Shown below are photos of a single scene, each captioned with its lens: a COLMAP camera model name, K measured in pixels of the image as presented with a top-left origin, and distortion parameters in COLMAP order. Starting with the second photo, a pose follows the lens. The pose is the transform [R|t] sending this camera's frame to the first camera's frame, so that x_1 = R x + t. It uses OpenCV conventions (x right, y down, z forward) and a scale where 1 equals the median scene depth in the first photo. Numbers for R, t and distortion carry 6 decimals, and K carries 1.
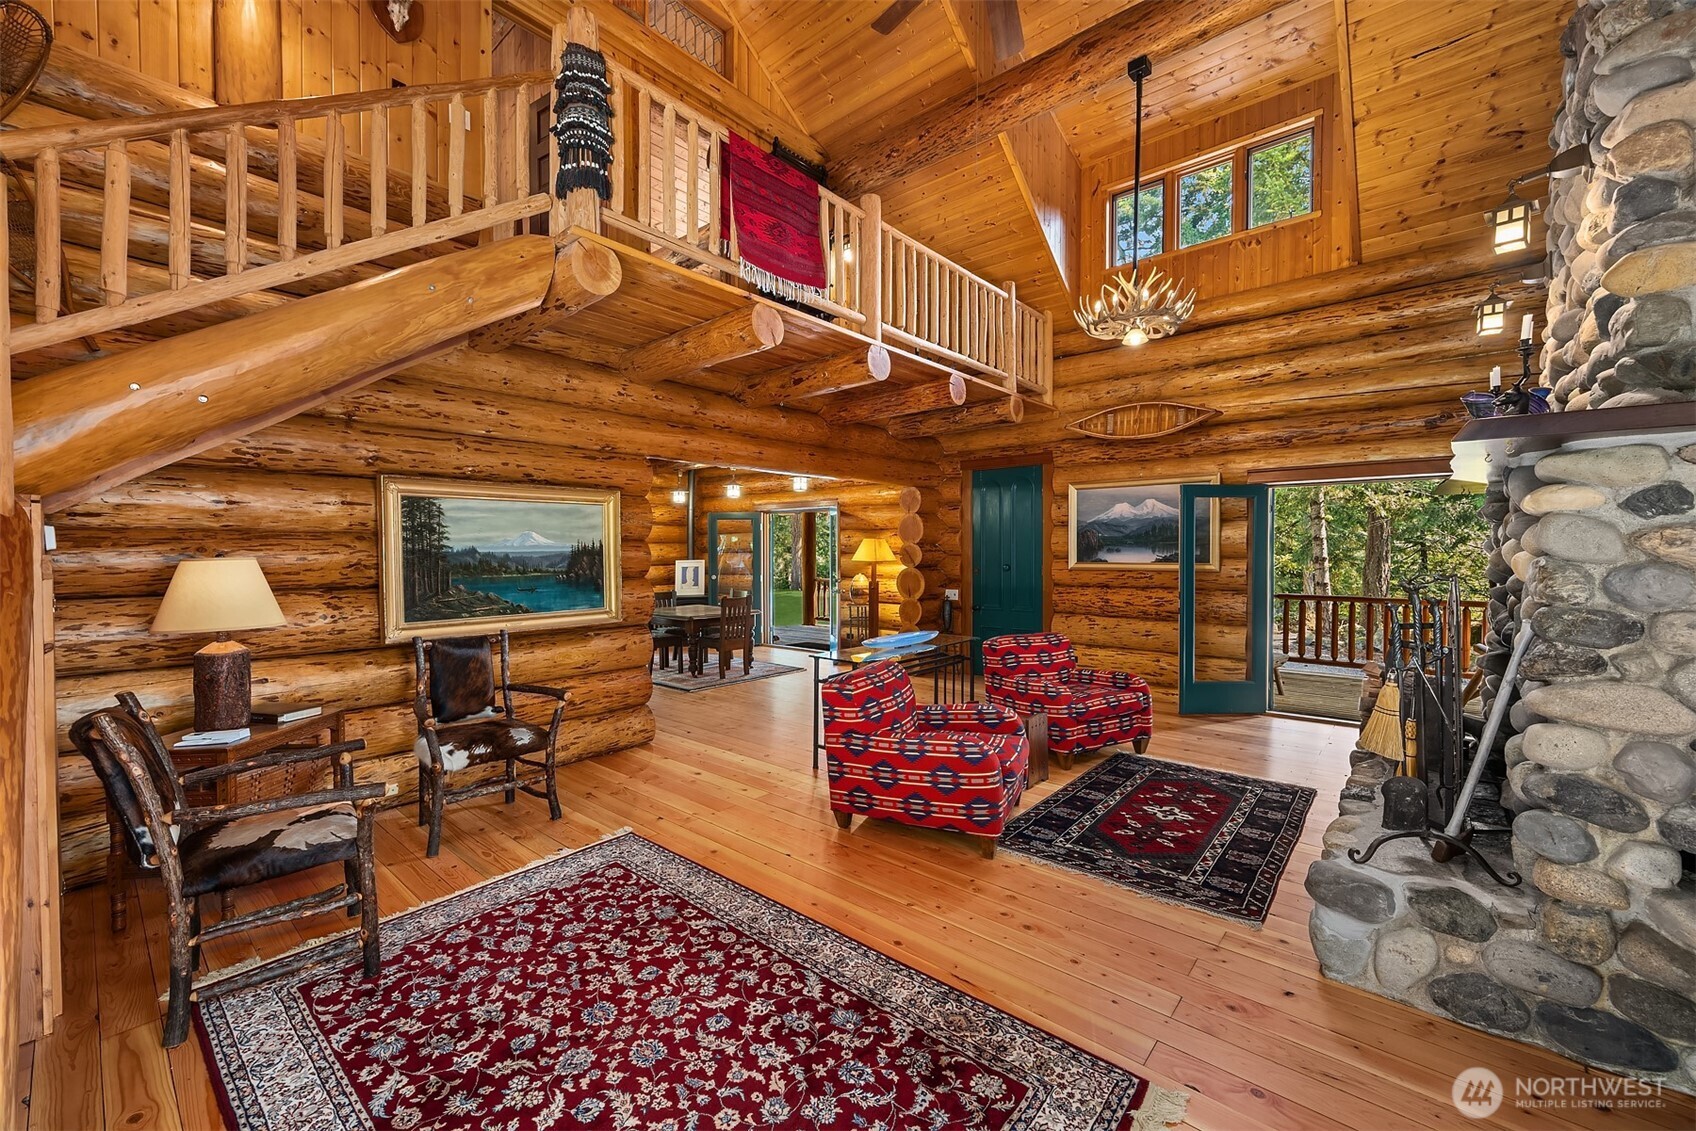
lens RADIAL K [[668.1, 0, 856.1], [0, 668.1, 569.9], [0, 0, 1]] dist [-0.000141, -0.000016]
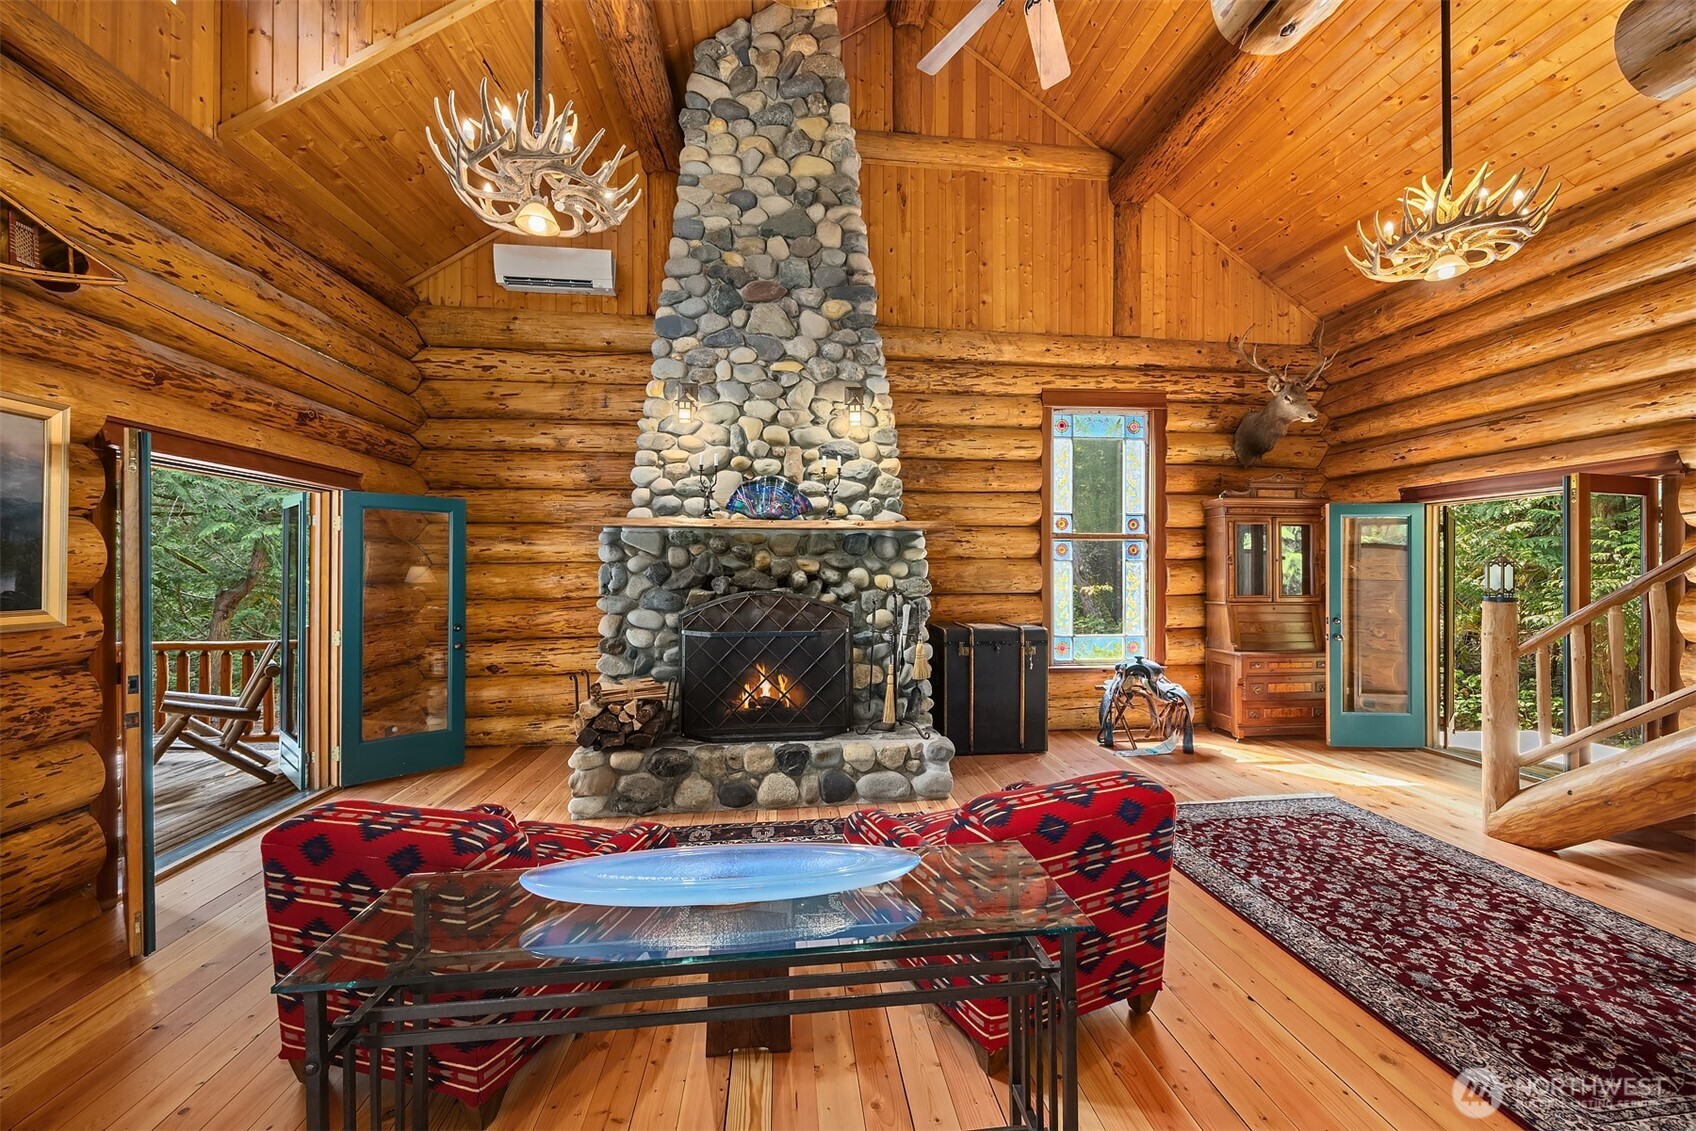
lens RADIAL K [[650.0, 0, 848.0], [0, 650.0, 565.5], [0, 0, 1]] dist [-0.001871, -0.000313]
pose [[-0.723440, 0.003789, 0.690377, -0.254259], [0.019098, 0.999712, 0.014526, -0.058141], [-0.690123, 0.023693, -0.723304, 1.673182]]
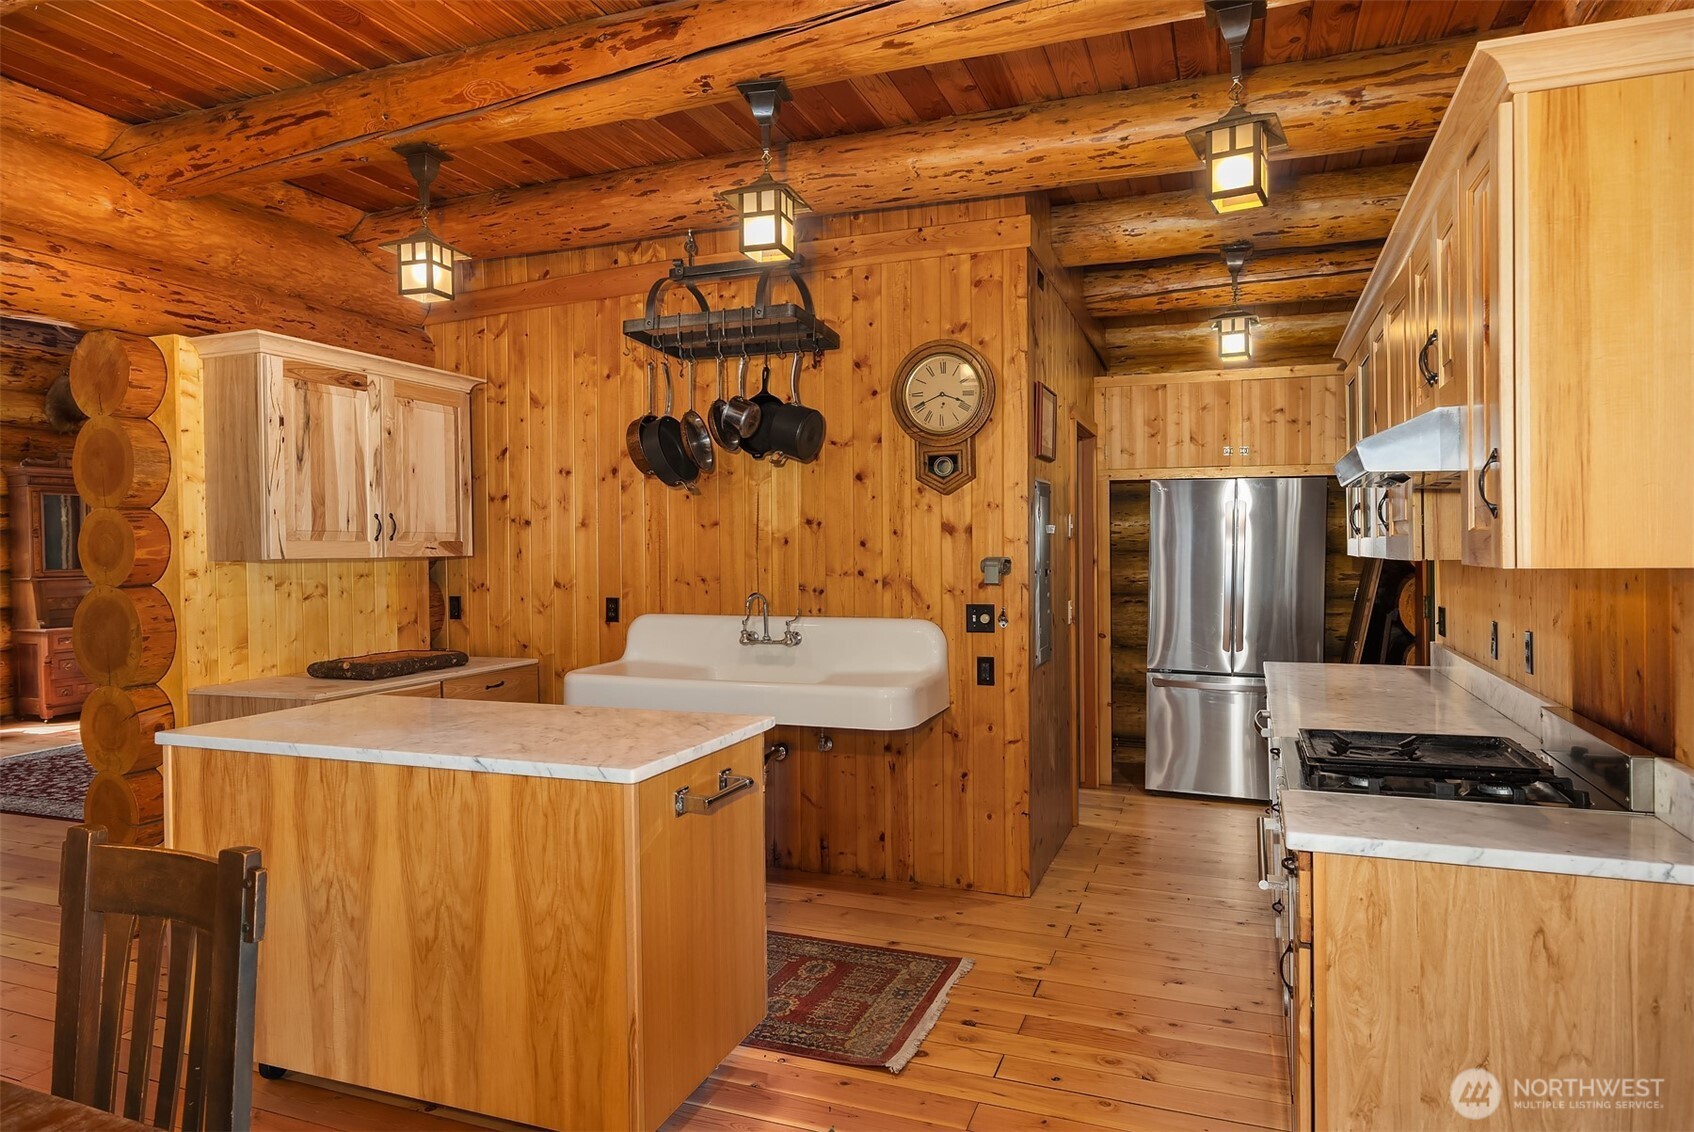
lens RADIAL K [[1001.2, 0, 856.7], [0, 1001.2, 559.9], [0, 0, 1]] dist [-0.001921, 0.000192]
pose [[-0.941492, 0.018786, -0.336512, -0.862242], [0.005634, 0.999183, 0.040016, -0.048650], [0.336989, 0.035779, -0.940828, 2.720434]]
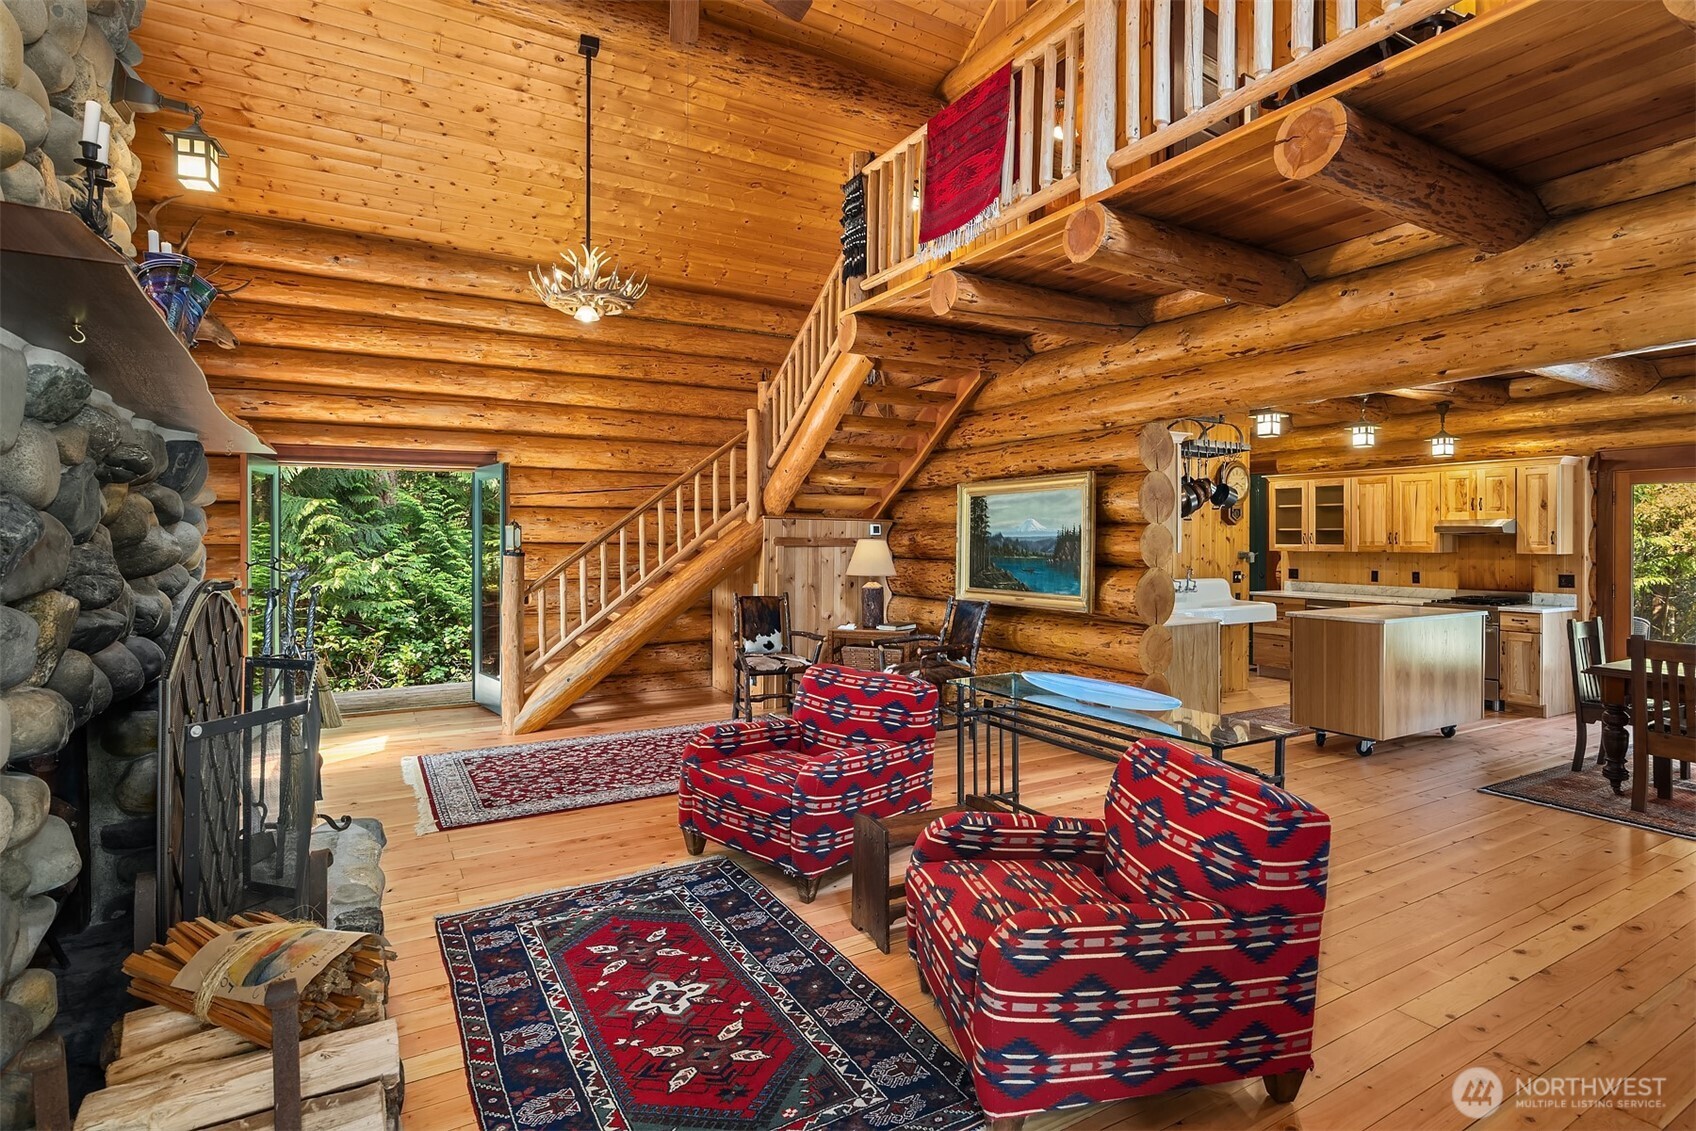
lens RADIAL K [[851.4, 0, 849.9], [0, 851.4, 540.0], [0, 0, 1]] dist [-0.009534, -0.000332]
pose [[-0.336786, 0.005955, -0.941562, 1.174821], [-0.026555, 0.999522, 0.015820, -0.045233], [0.941207, 0.030331, -0.336467, 1.478387]]
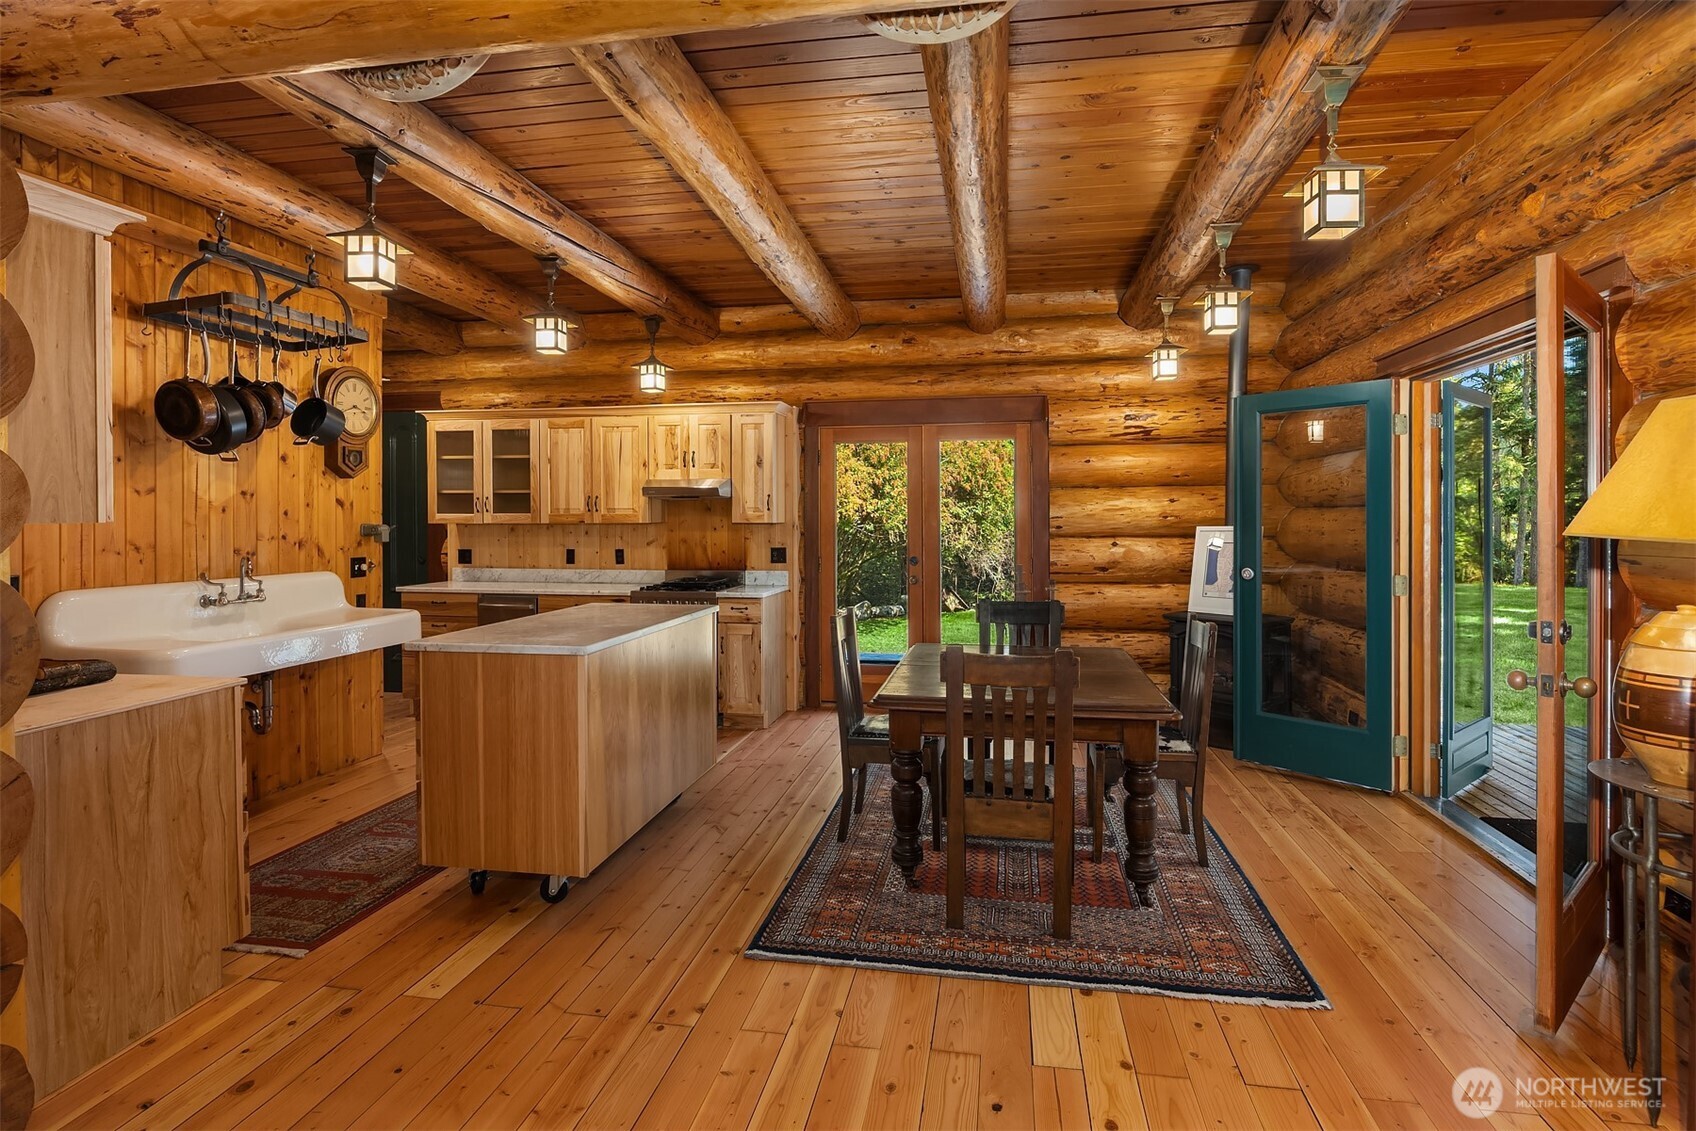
lens RADIAL K [[852.4, 0, 856.8], [0, 852.4, 521.1], [0, 0, 1]] dist [-0.008394, 0.000408]
pose [[0.507599, 0.008724, -0.861549, 0.209423], [-0.025089, 0.999674, -0.004659, -0.023722], [0.861228, 0.023980, 0.507652, 1.690742]]
